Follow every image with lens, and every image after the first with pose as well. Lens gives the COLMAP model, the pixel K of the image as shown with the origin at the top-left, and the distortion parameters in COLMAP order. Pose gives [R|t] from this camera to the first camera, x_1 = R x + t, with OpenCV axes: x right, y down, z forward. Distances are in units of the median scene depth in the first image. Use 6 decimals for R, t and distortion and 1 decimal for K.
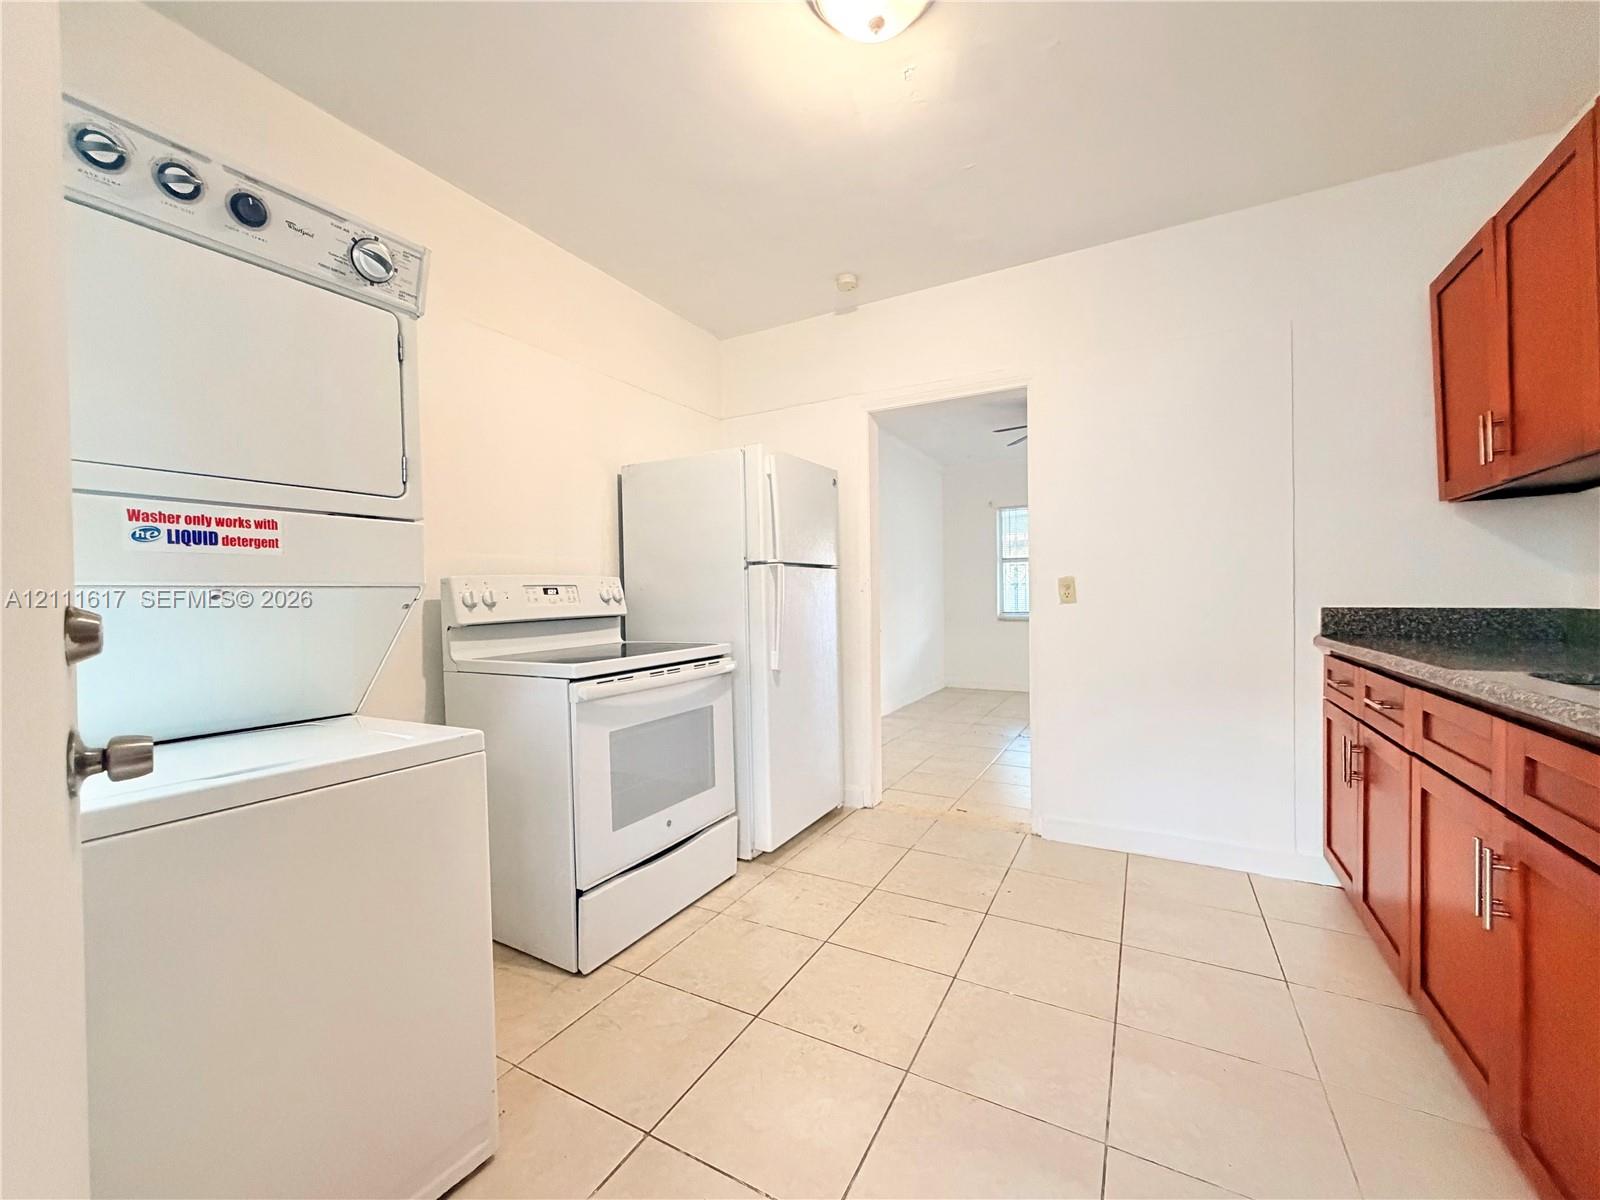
lens RADIAL K [[637.4, 0, 793.6], [0, 637.4, 601.2], [0, 0, 1]] dist [0.001161, 0.000848]
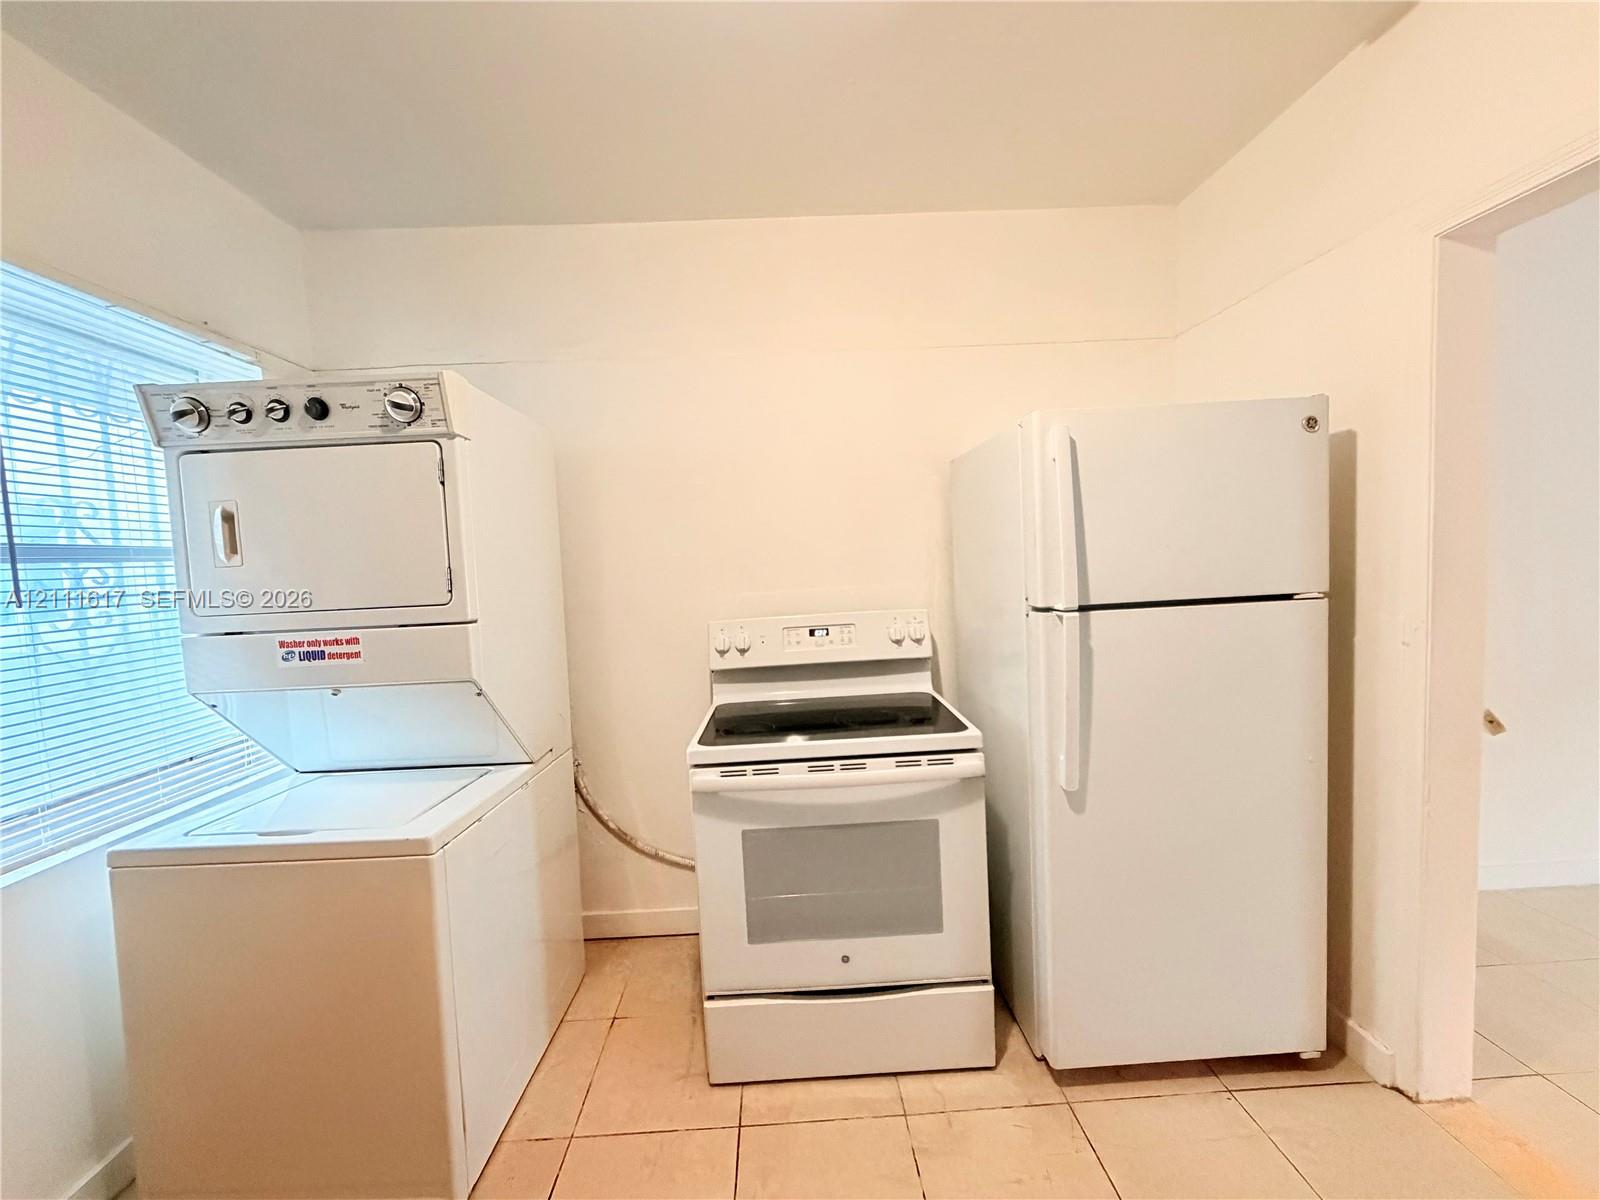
lens RADIAL K [[637.4, 0, 801.3], [0, 637.4, 600.6], [0, 0, 1]] dist [0.001161, 0.000848]
pose [[0.514992, 0.052017, -0.855615, 0.559026], [0.029168, 0.996516, 0.078139, -0.197599], [0.856699, -0.065198, 0.511680, 0.789647]]
